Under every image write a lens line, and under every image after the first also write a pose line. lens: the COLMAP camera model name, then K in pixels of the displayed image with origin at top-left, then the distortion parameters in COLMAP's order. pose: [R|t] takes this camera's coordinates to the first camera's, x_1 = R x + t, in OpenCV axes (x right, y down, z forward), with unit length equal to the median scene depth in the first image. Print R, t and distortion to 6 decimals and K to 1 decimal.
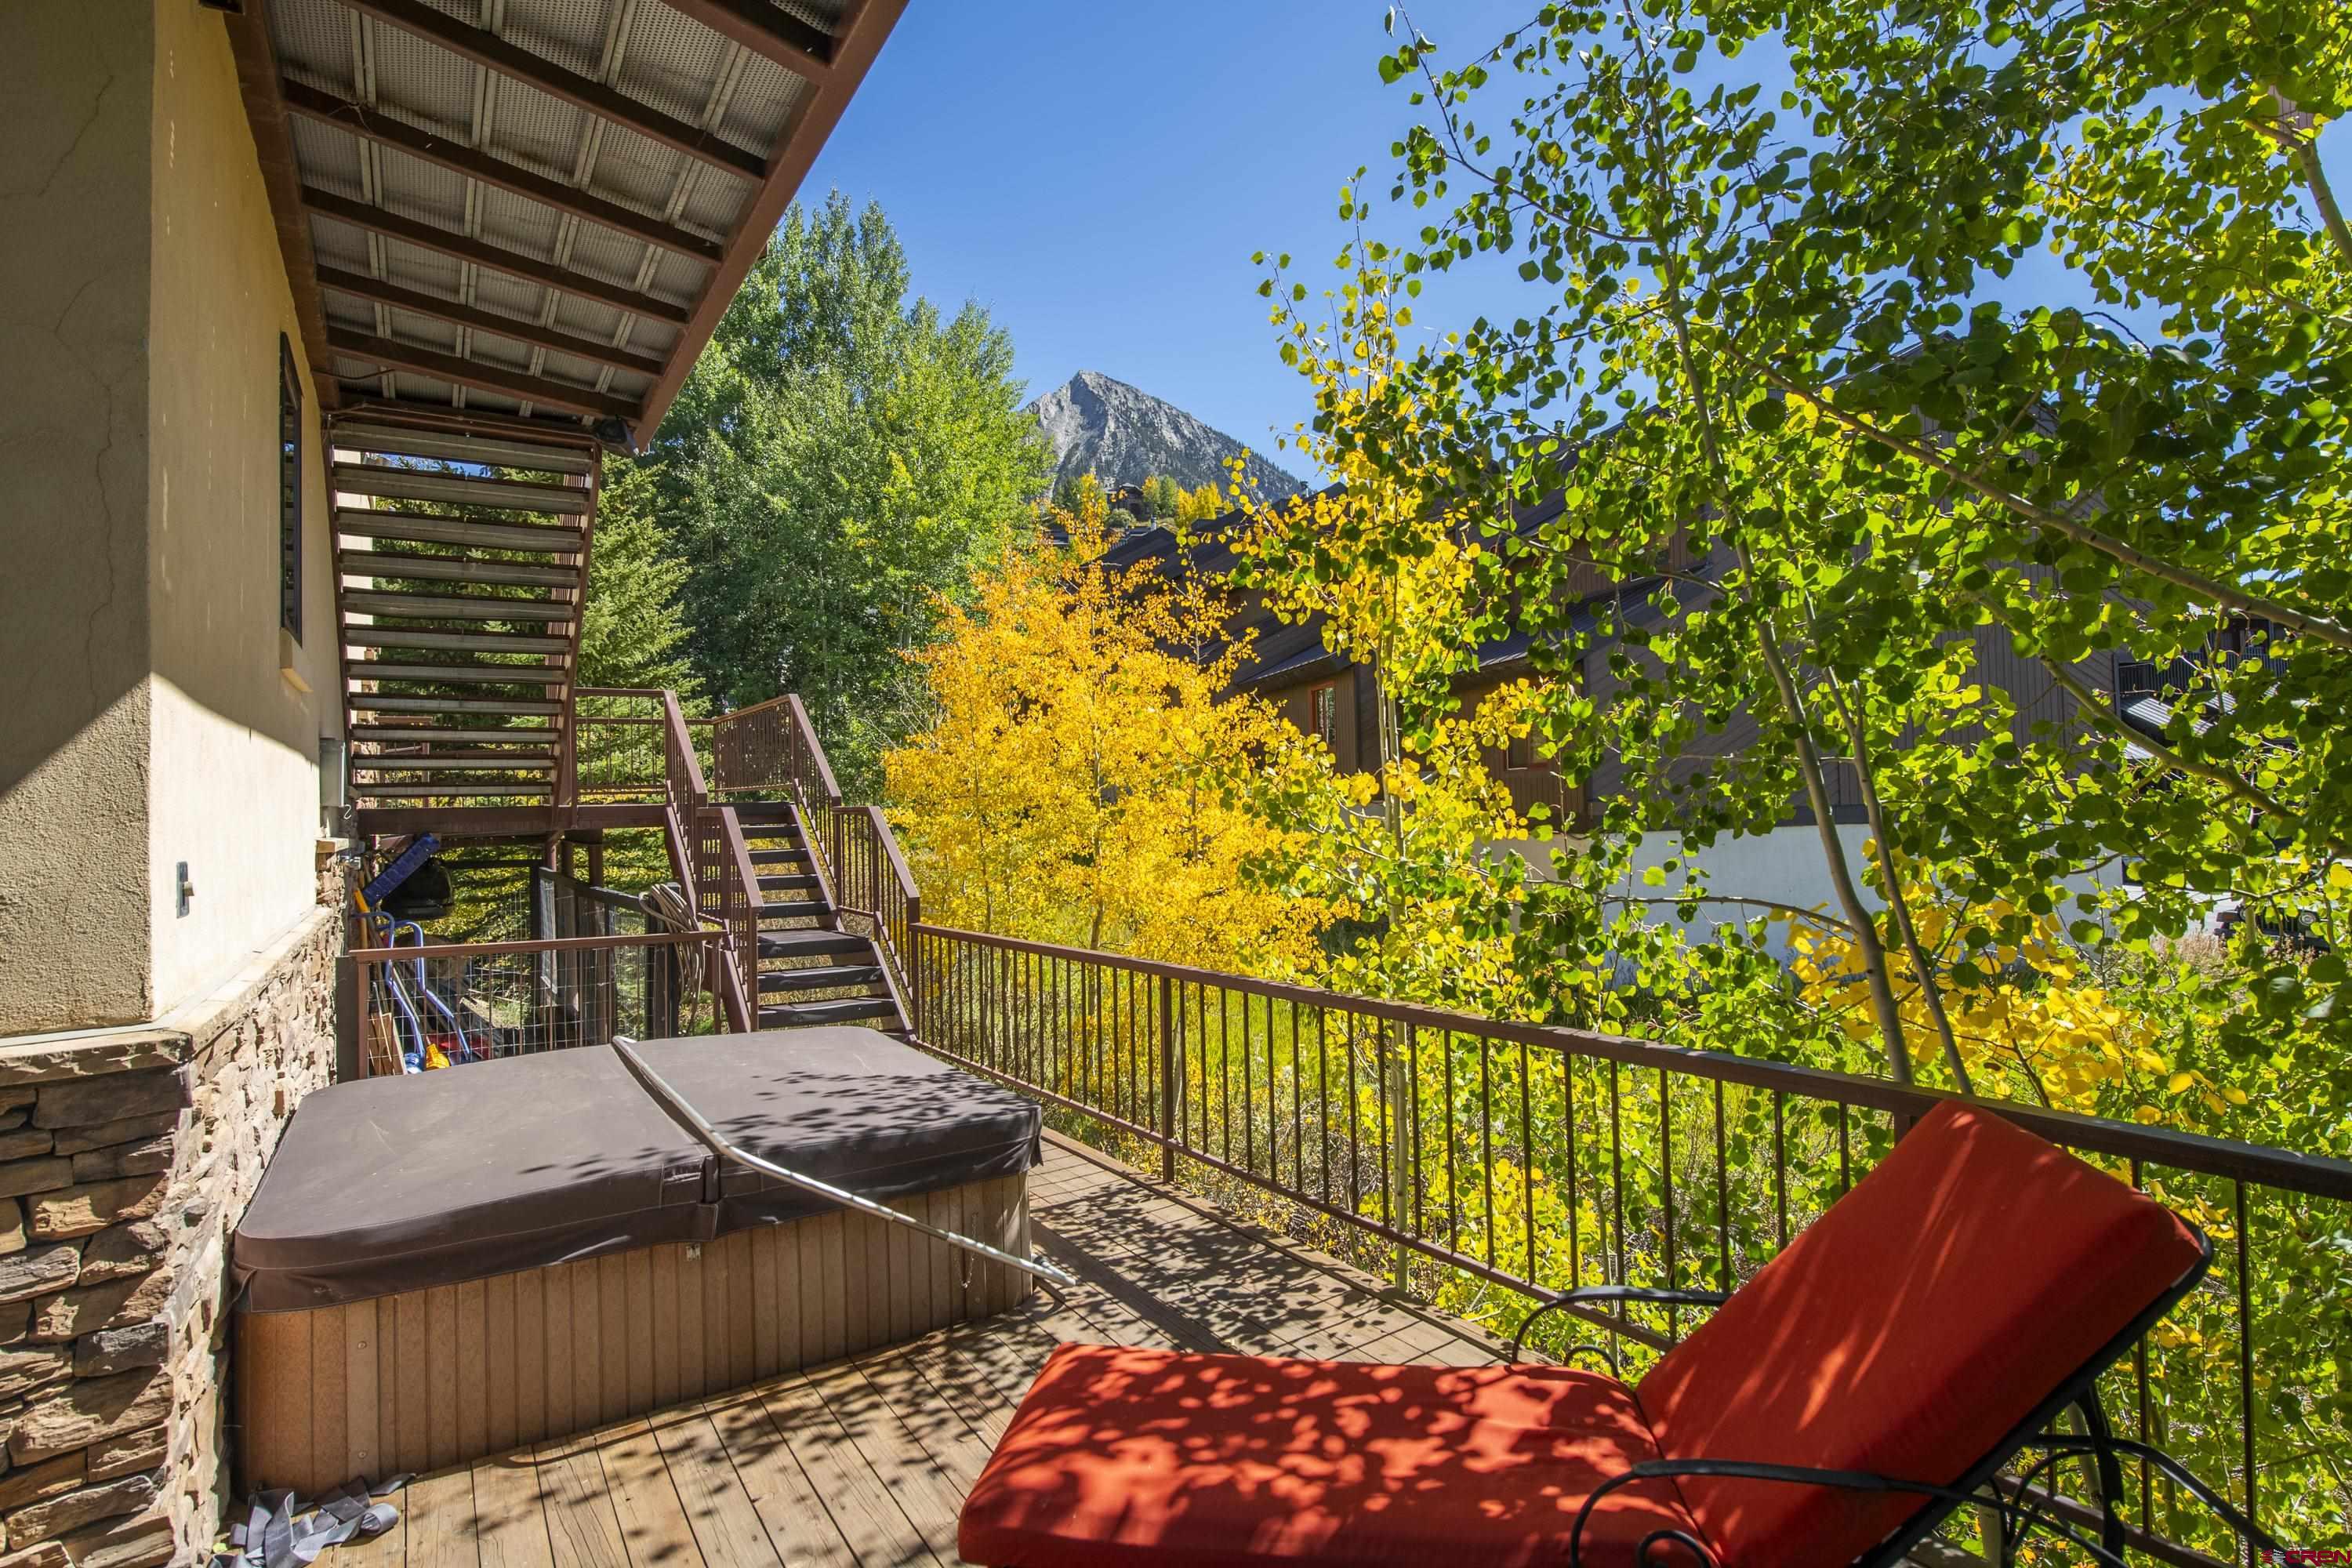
lens RADIAL K [[1219.3, 0, 1170.8], [0, 1219.3, 774.4], [0, 0, 1]] dist [-0.002148, 0.000017]
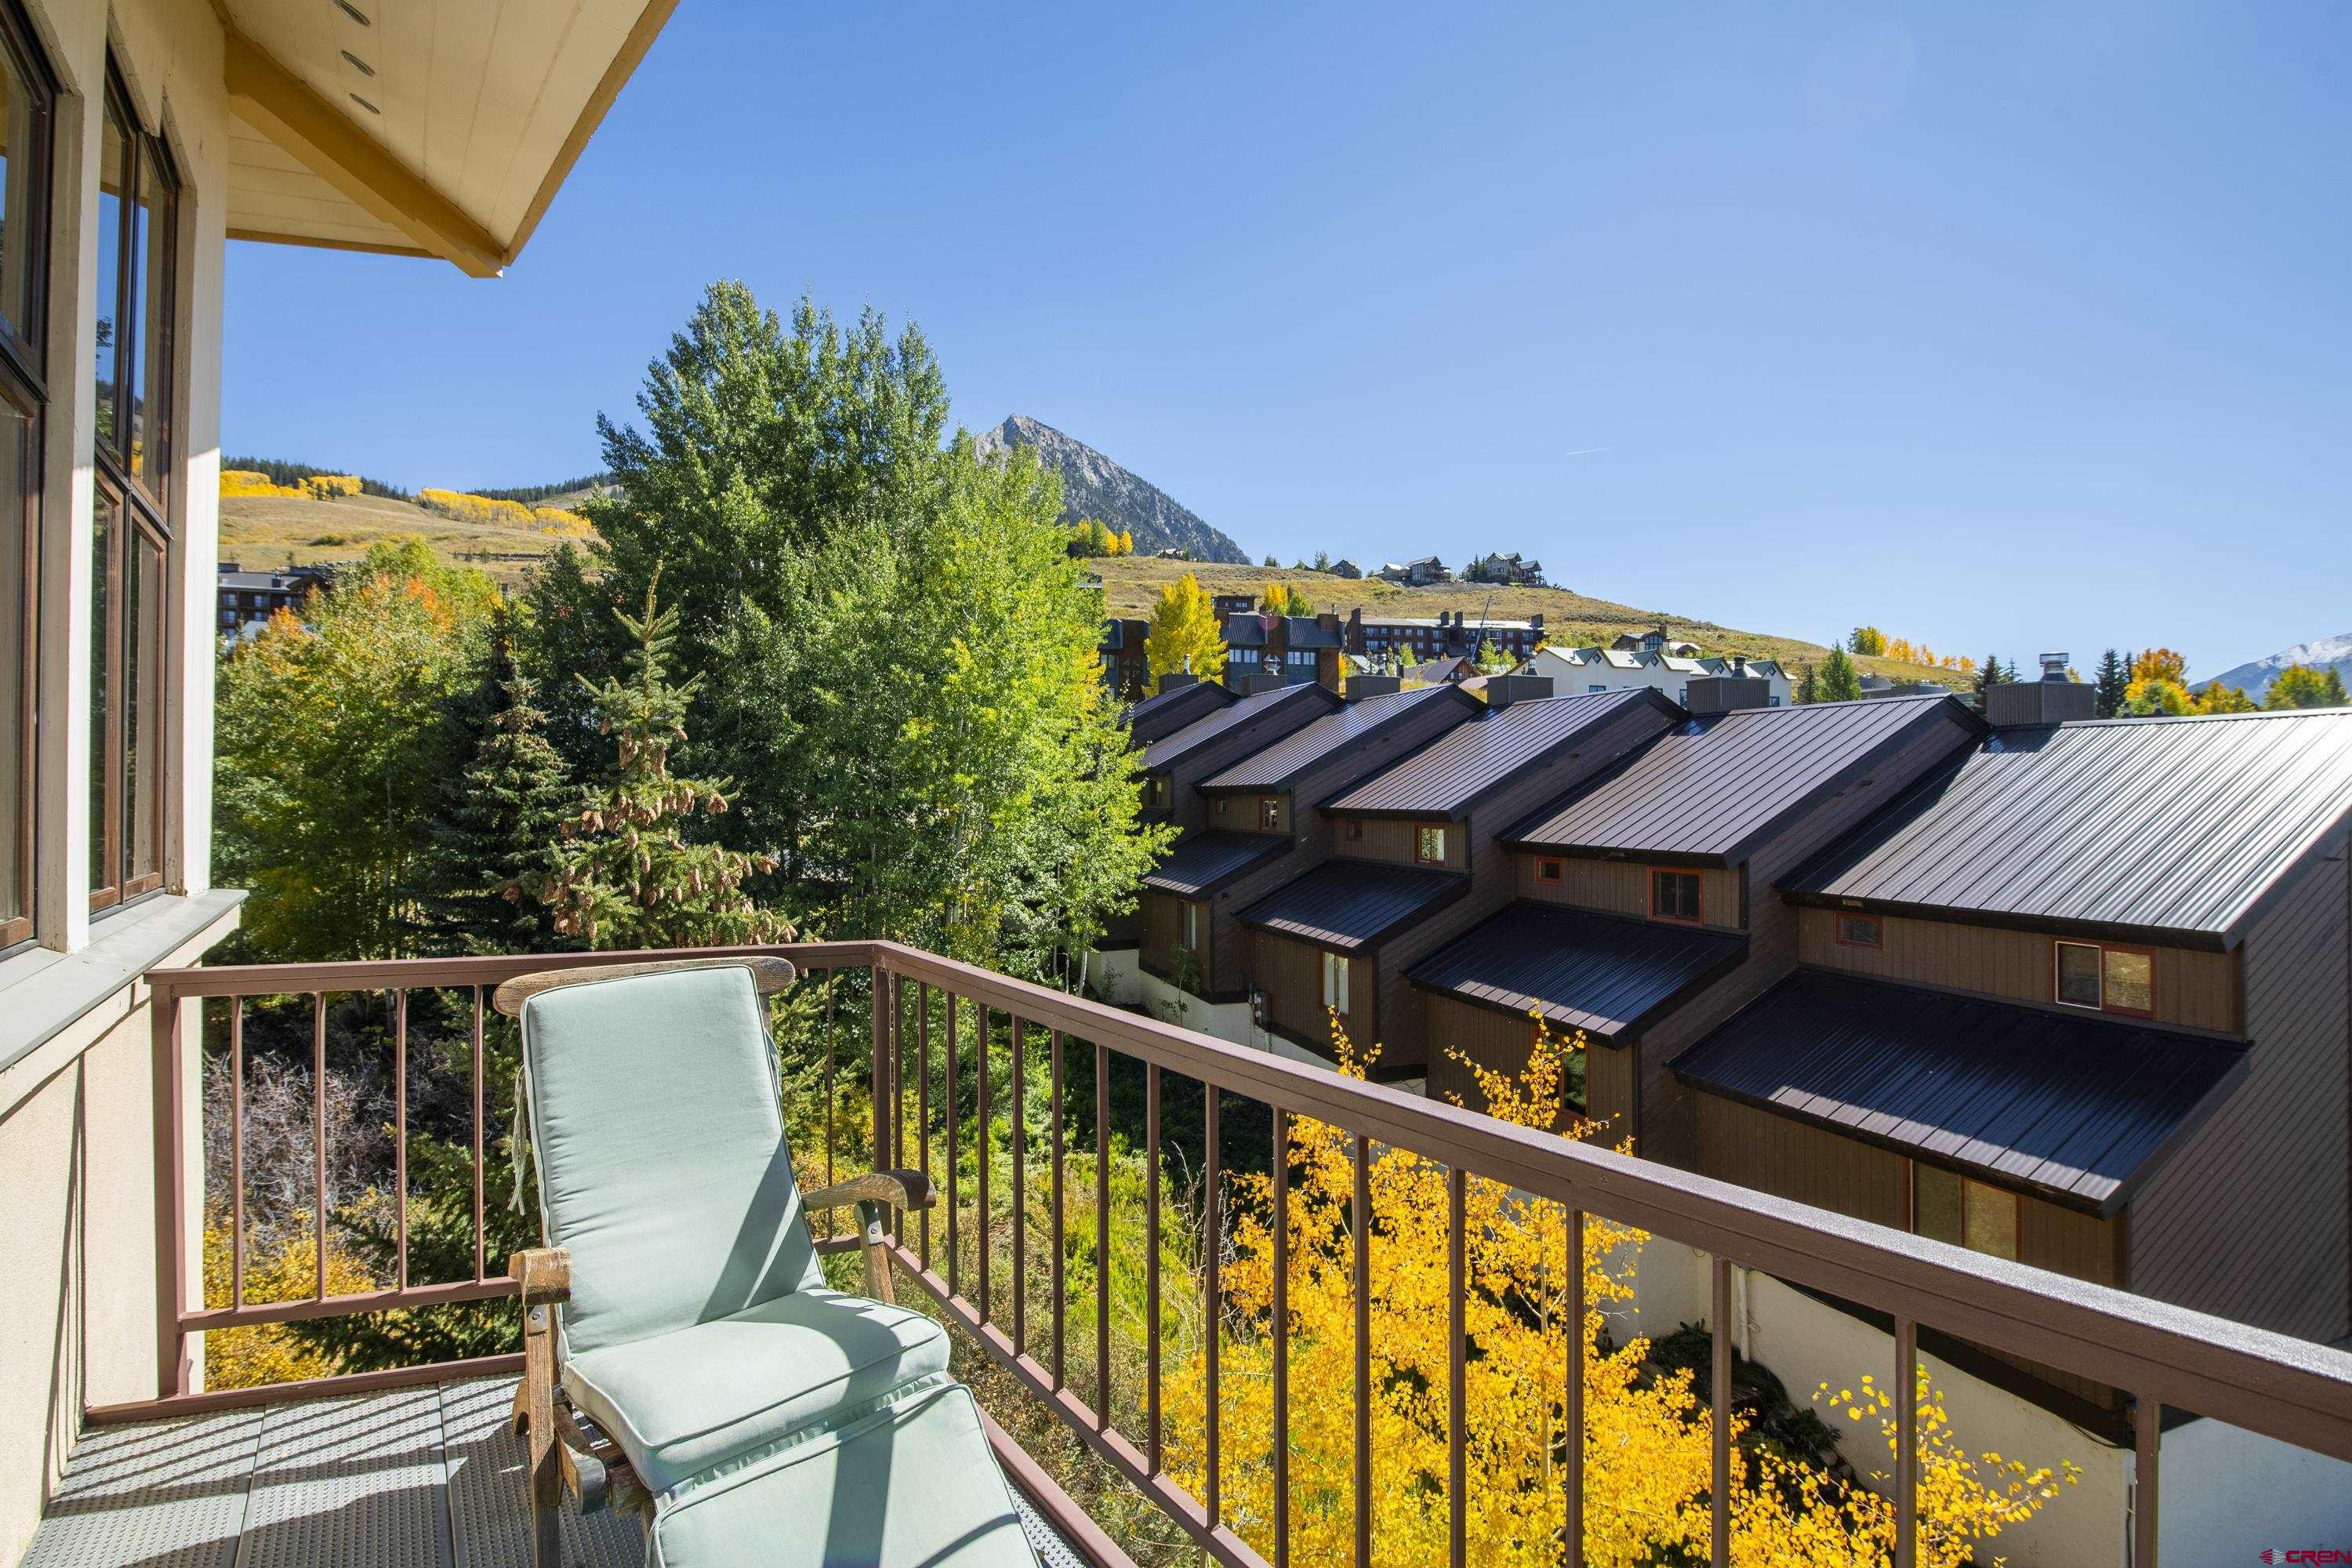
lens RADIAL K [[1056.2, 0, 1176.5], [0, 1056.2, 769.3], [0, 0, 1]] dist [-0.012547, -0.000167]
pose [[0.995685, 0.024119, 0.089612, -0.108709], [-0.024141, 0.999708, -0.000833, -0.133196], [-0.089606, -0.001334, 0.995976, 0.180180]]
